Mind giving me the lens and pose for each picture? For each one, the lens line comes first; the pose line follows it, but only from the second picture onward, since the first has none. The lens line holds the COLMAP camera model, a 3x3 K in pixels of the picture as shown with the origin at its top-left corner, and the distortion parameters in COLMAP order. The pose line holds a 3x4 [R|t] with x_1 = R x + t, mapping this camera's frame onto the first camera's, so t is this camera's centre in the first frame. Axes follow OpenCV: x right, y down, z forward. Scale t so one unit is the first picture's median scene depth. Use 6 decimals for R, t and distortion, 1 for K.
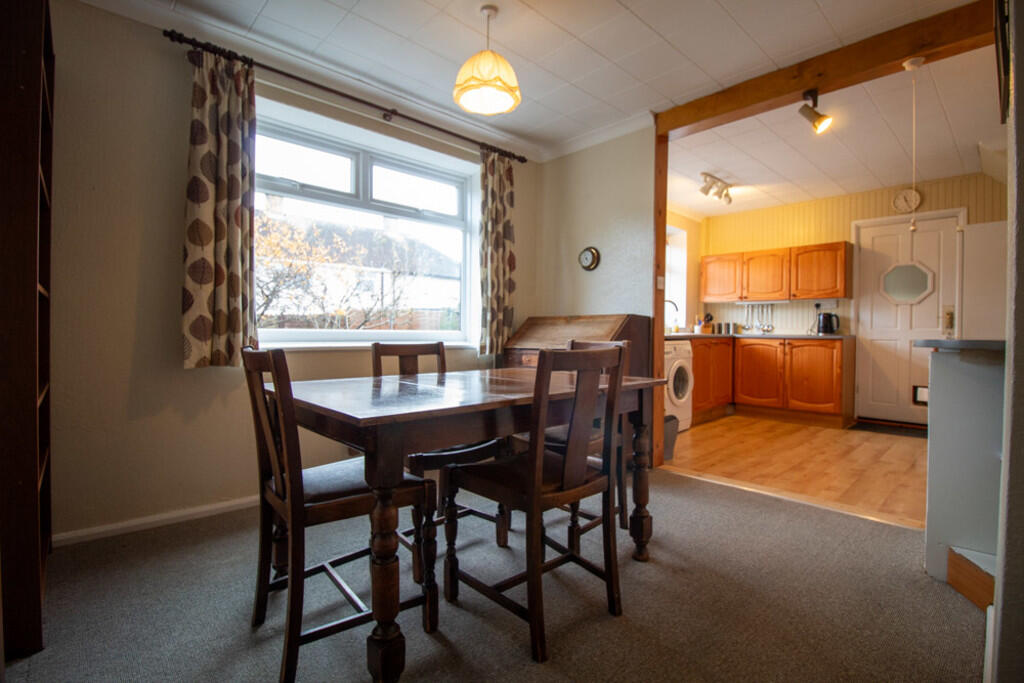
lens RADIAL K [[470.9, 0, 515.7], [0, 470.9, 335.7], [0, 0, 1]] dist [0.001192, -0.014325]
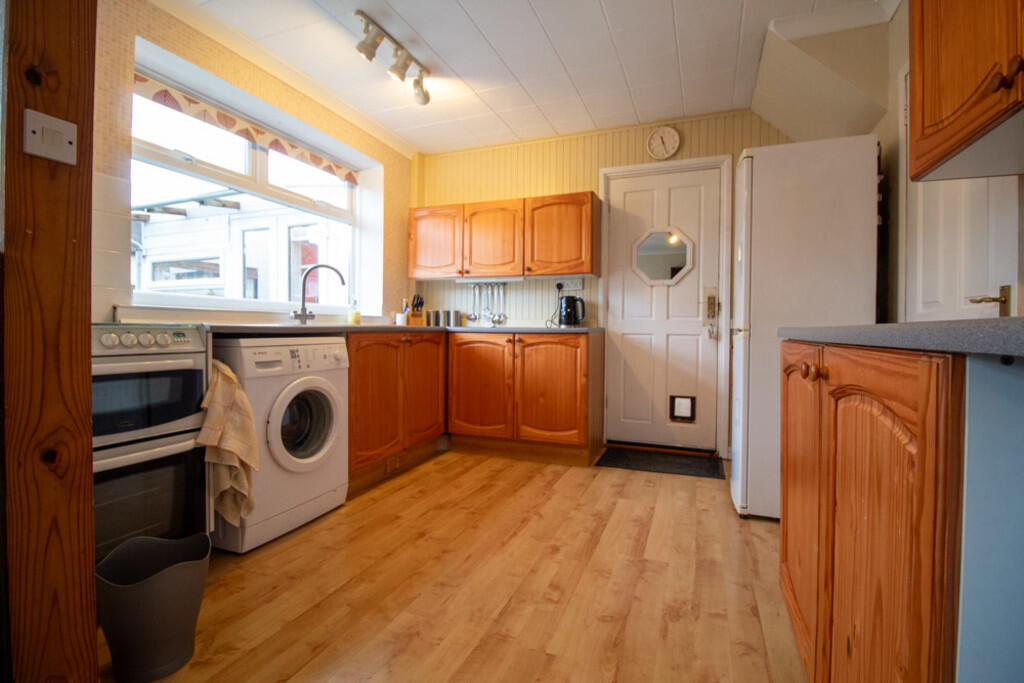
lens RADIAL K [[470.9, 0, 515.7], [0, 470.9, 335.7], [0, 0, 1]] dist [0.001192, -0.014325]
pose [[0.902760, -0.006429, 0.430097, 0.292004], [0.003393, 0.999964, 0.007825, 0.005177], [-0.430131, -0.005605, 0.902749, 0.408492]]
